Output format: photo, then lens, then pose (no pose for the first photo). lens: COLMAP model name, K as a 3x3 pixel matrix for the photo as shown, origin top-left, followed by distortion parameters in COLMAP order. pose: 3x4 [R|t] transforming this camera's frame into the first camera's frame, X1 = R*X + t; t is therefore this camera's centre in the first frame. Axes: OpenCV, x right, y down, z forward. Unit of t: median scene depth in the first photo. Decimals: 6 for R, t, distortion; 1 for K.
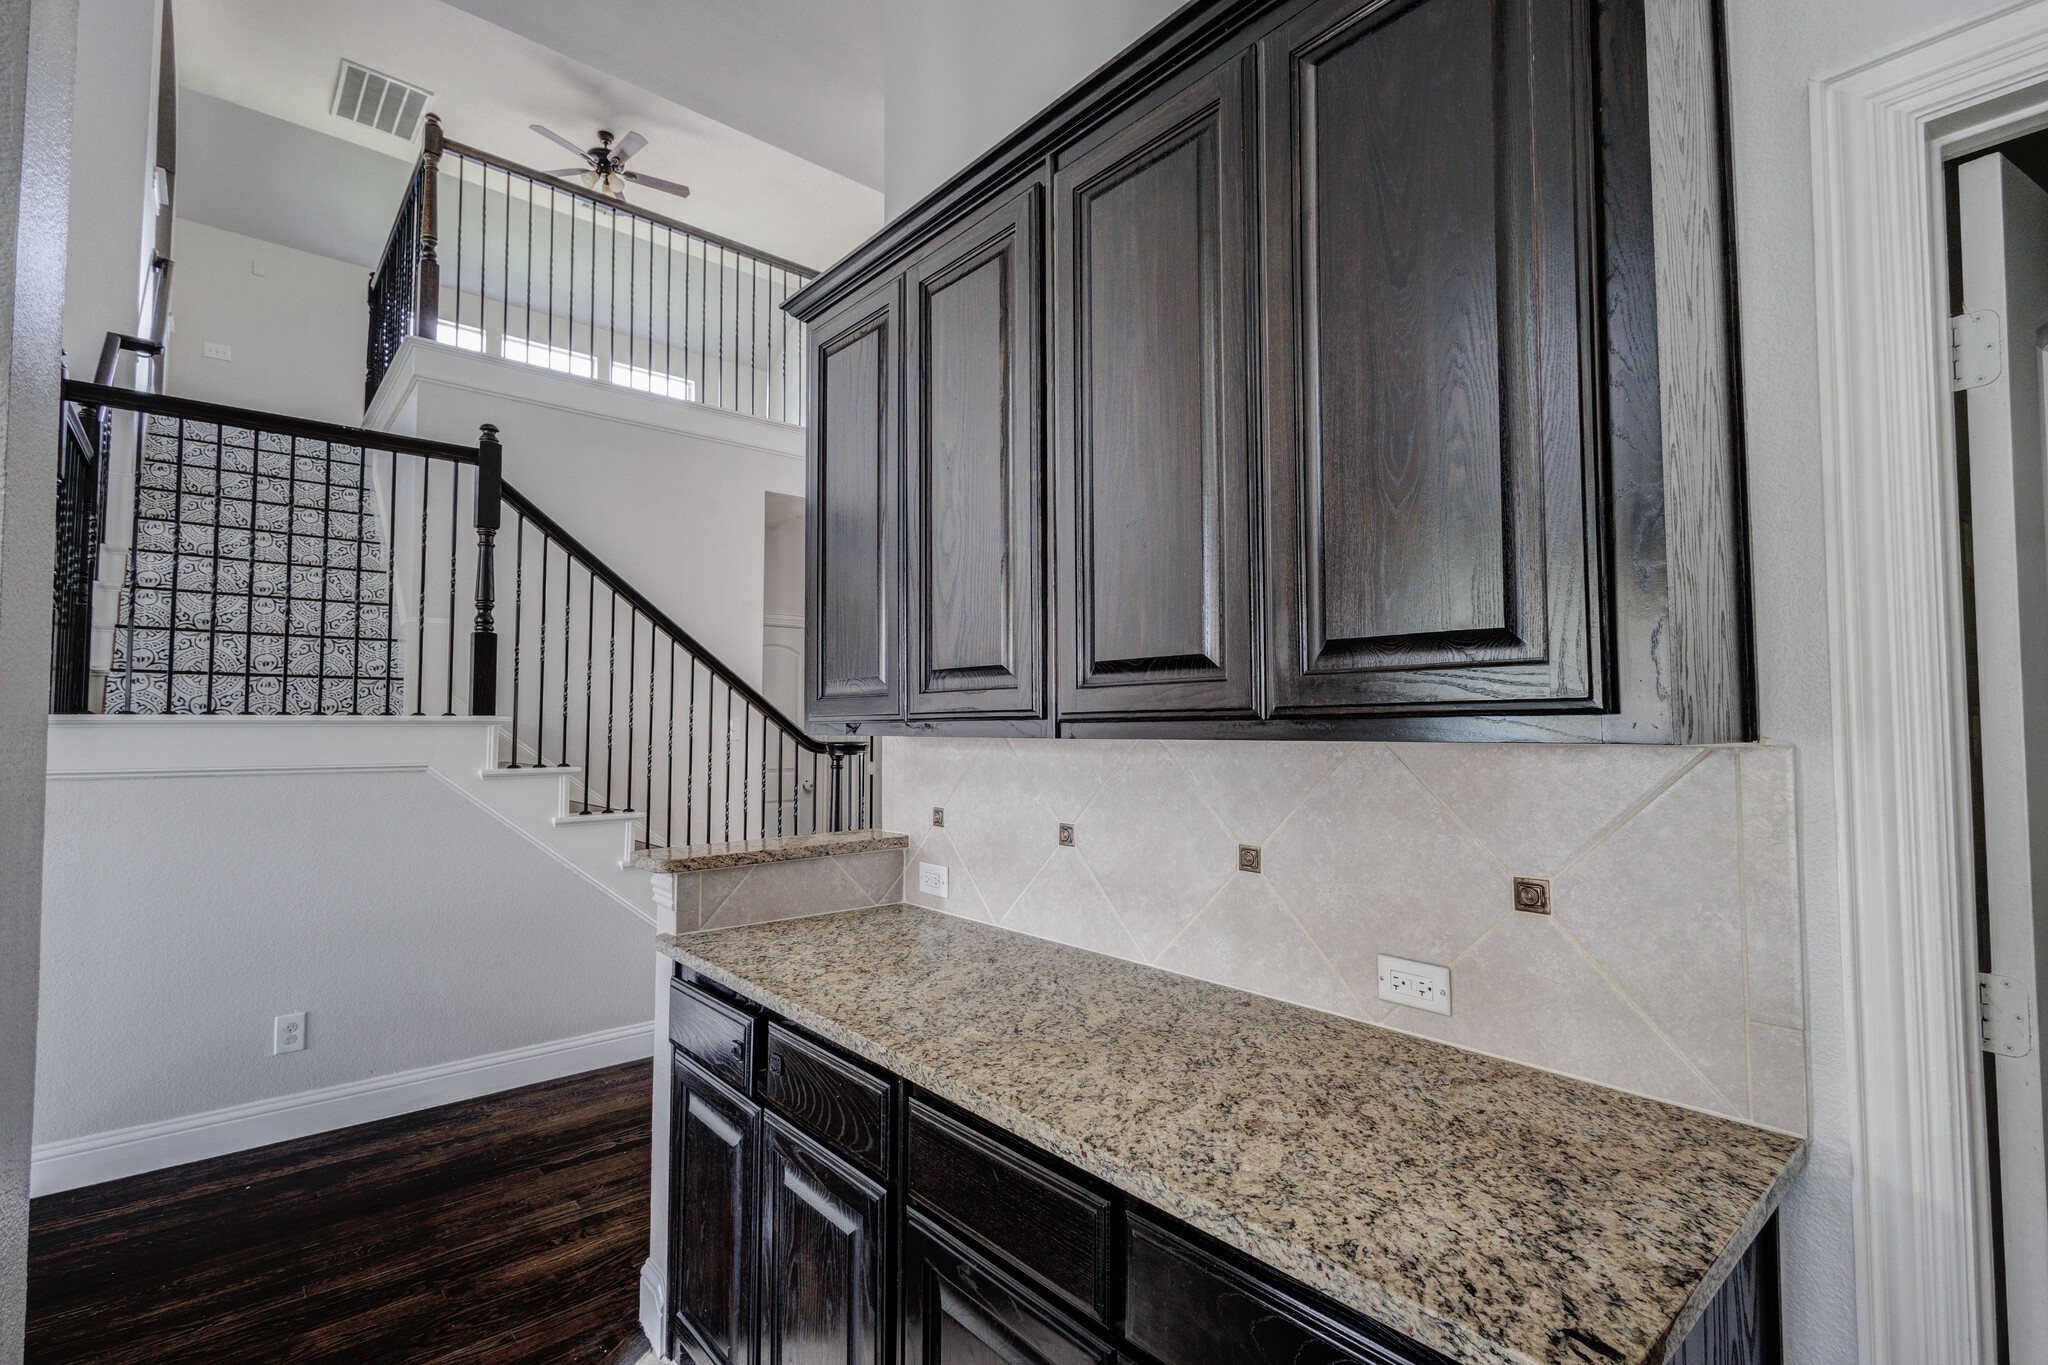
lens RADIAL K [[945.0, 0, 1024.0], [0, 945.0, 682.5], [0, 0, 1]] dist [0.001563, -0.000351]
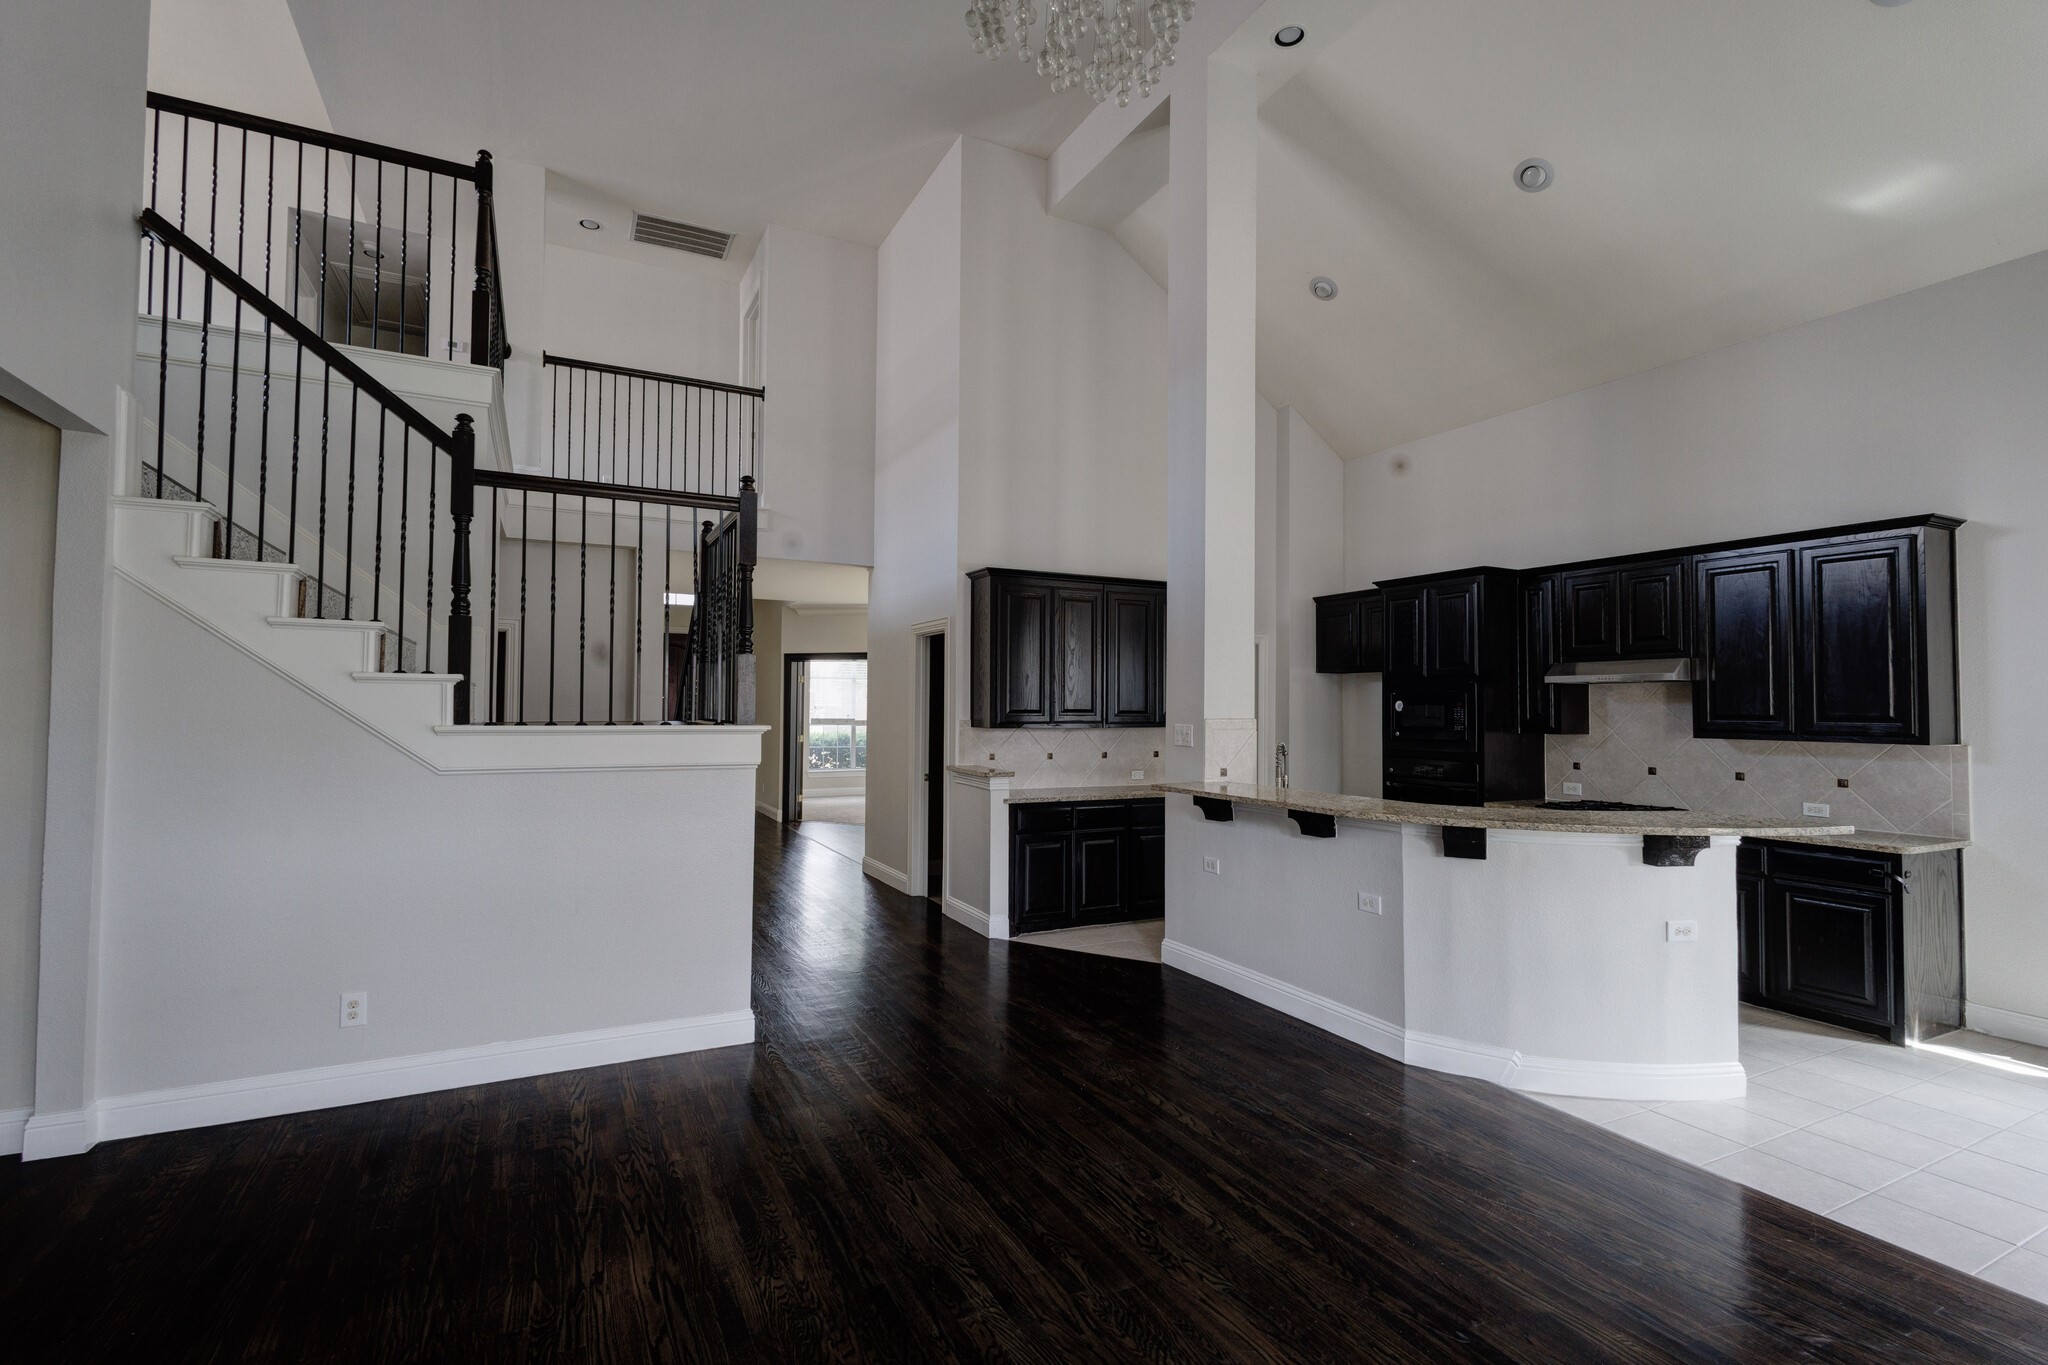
lens RADIAL K [[937.0, 0, 1025.7], [0, 937.0, 678.5], [0, 0, 1]] dist [0.007754, -0.000943]
pose [[0.235706, 0.030177, 0.971356, -3.864714], [-0.052120, 0.998472, -0.018372, -0.060169], [-0.970426, -0.046297, 0.236918, 0.351569]]
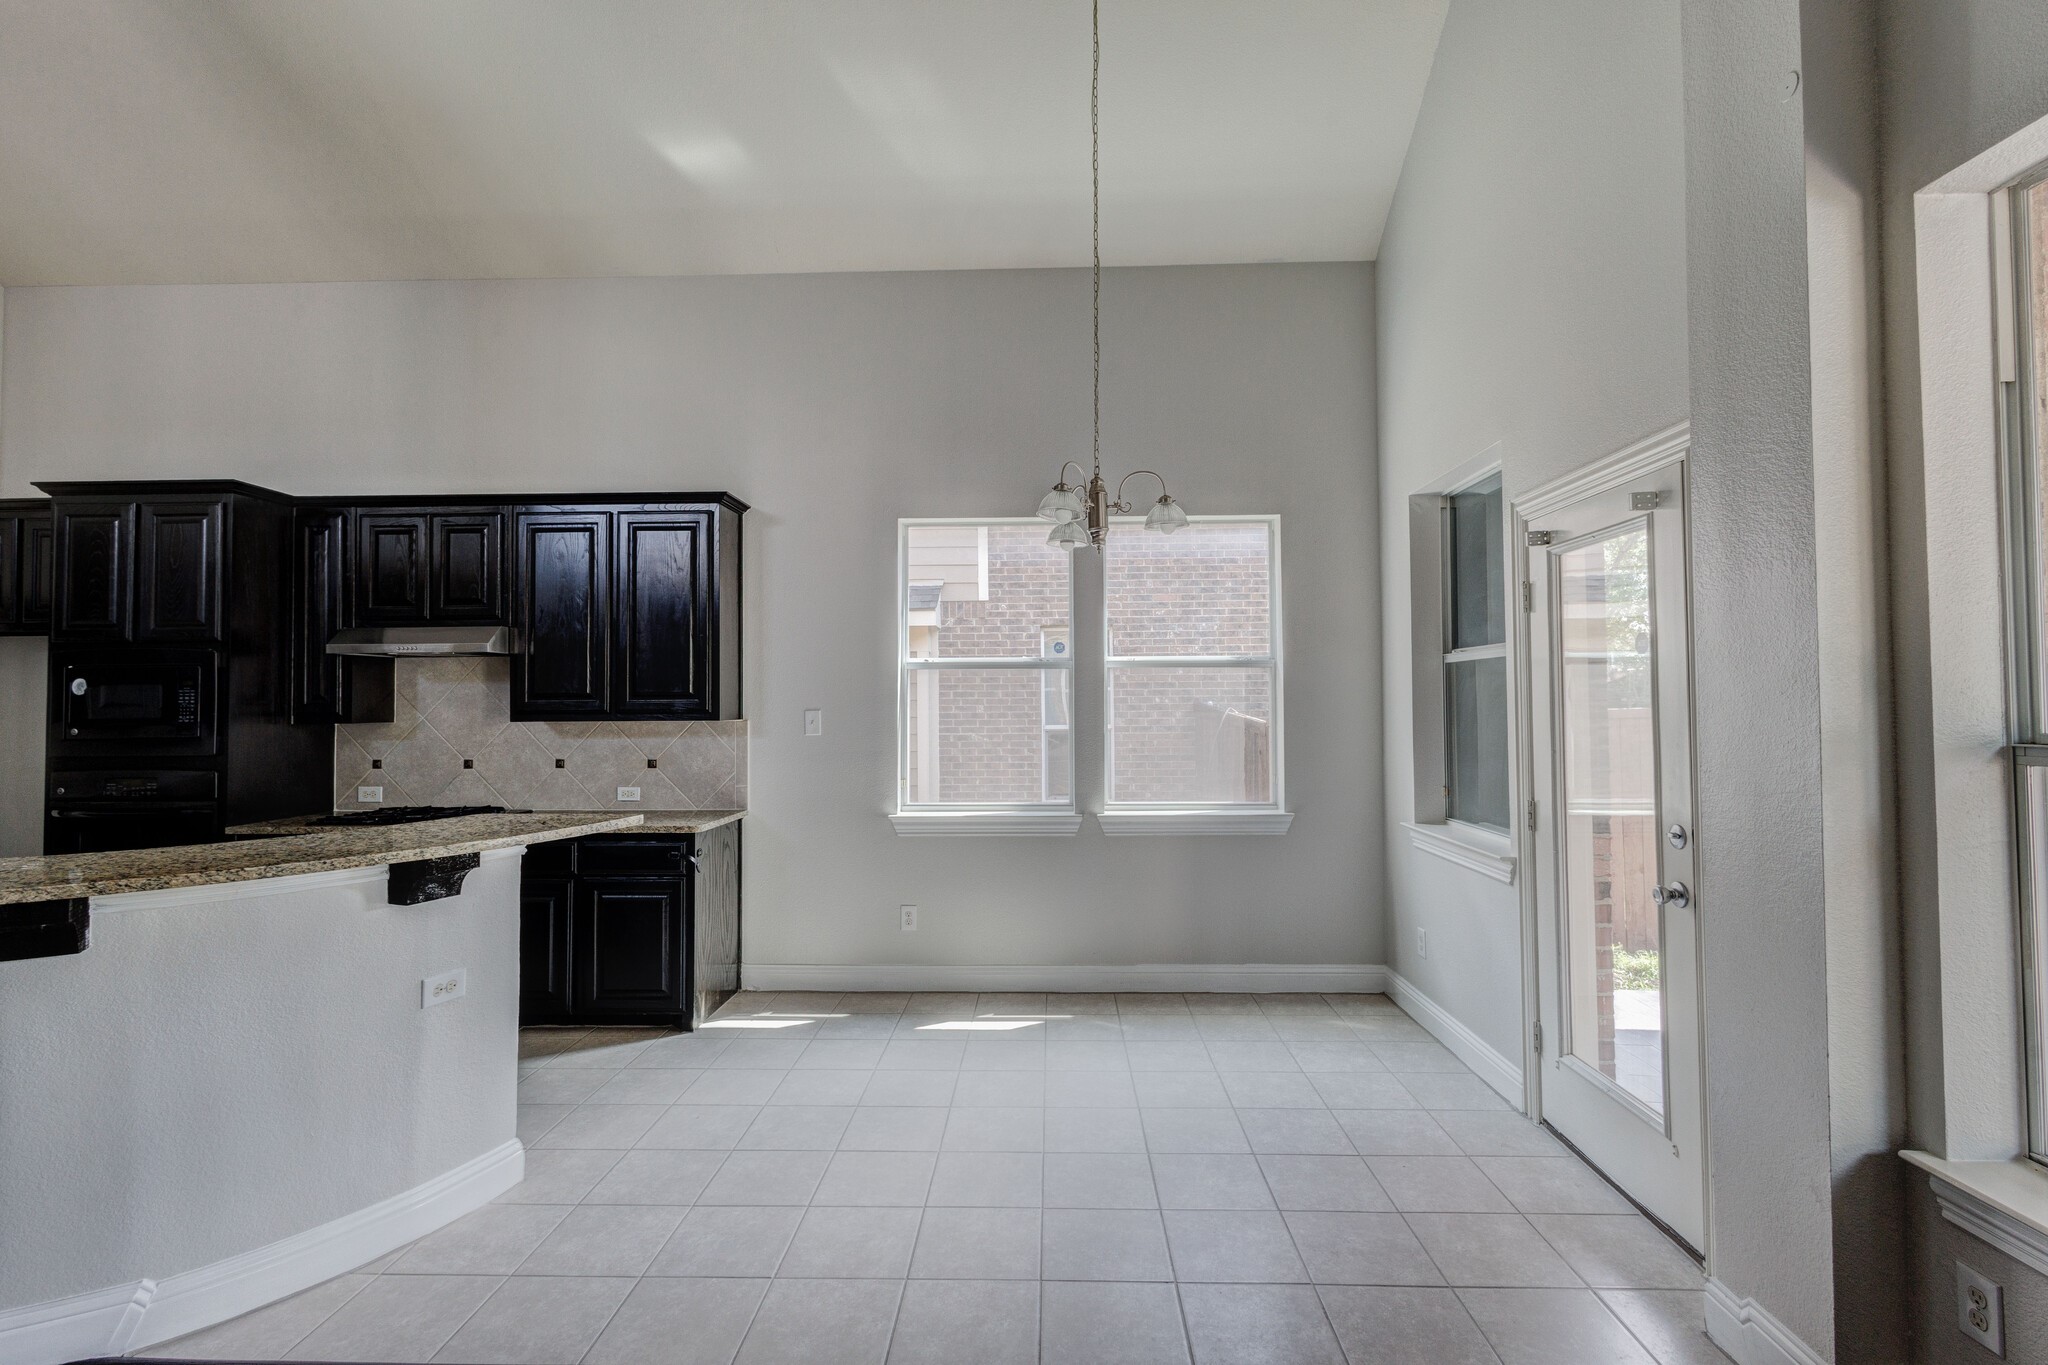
lens RADIAL K [[939.1, 0, 1029.4], [0, 939.1, 679.9], [0, 0, 1]] dist [0.000190, -0.000387]
pose [[-0.738182, 0.020131, 0.674301, -3.160784], [-0.025173, 0.998036, -0.057354, -0.039077], [-0.674131, -0.059312, -0.736226, -0.101736]]
